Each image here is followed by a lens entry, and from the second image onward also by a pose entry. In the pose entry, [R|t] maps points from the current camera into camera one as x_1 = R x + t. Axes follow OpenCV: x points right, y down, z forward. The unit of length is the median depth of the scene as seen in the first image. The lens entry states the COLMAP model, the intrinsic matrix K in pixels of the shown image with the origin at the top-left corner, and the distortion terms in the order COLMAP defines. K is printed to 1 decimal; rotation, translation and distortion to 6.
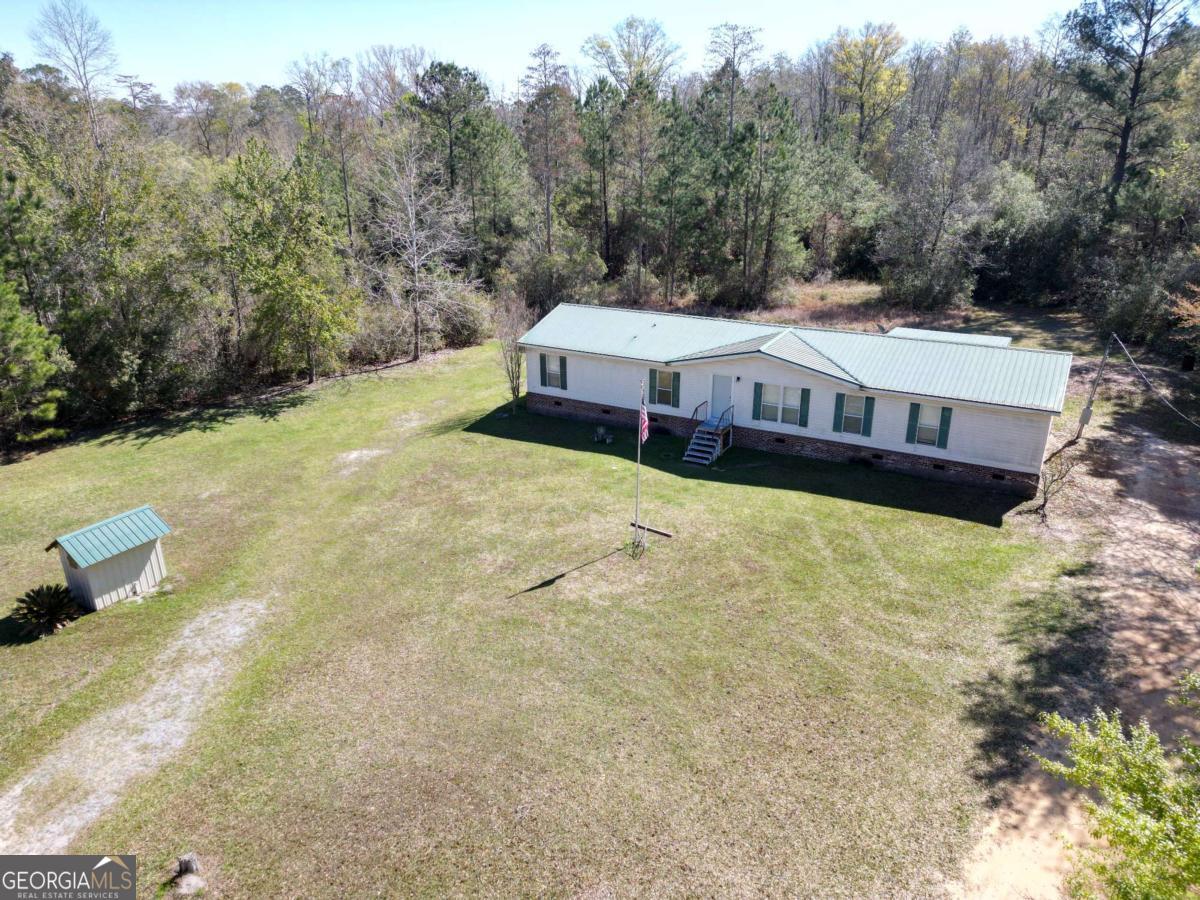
lens RADIAL K [[817.8, 0, 601.5], [0, 817.8, 451.2], [0, 0, 1]] dist [0.029059, -0.026777]
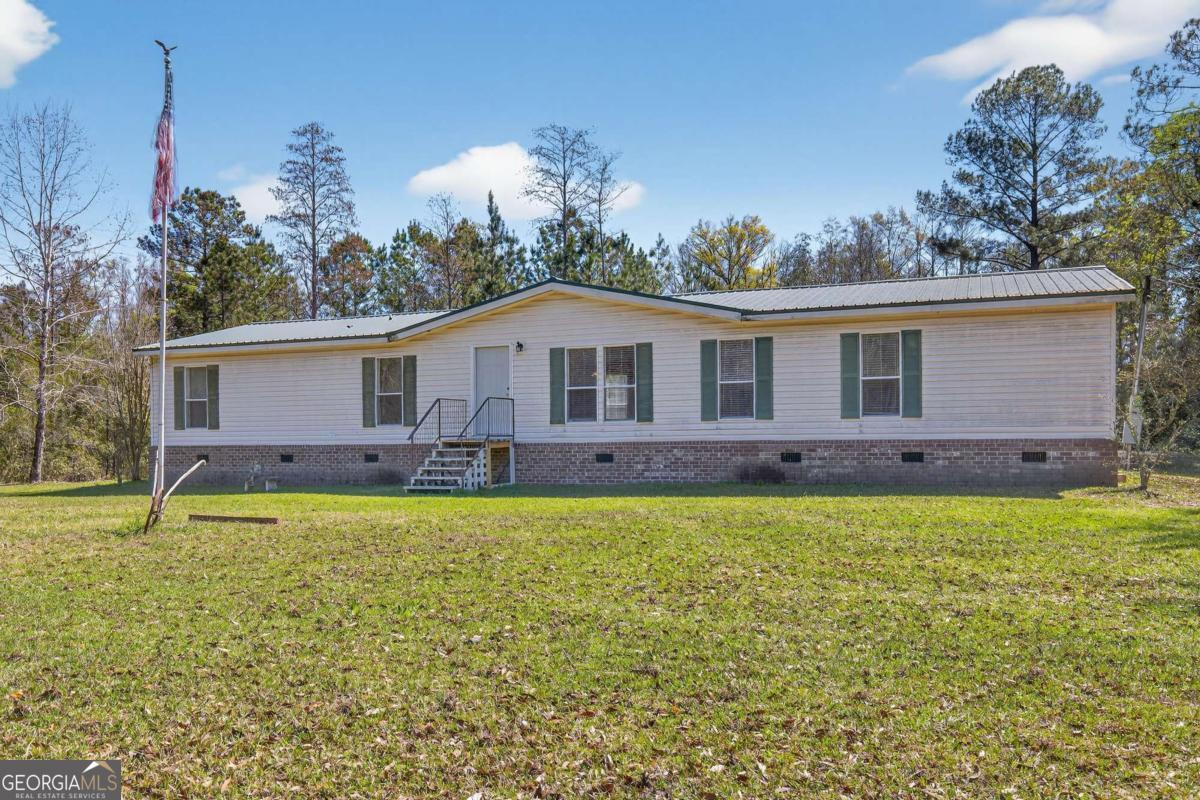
lens RADIAL K [[979.7, 0, 594.5], [0, 979.7, 403.2], [0, 0, 1]] dist [0.054372, 0.014072]
pose [[0.990400, 0.002062, 0.138213, 0.136094], [0.046847, 0.935705, -0.349658, 0.179115], [-0.130047, 0.352776, 0.926626, 0.452350]]
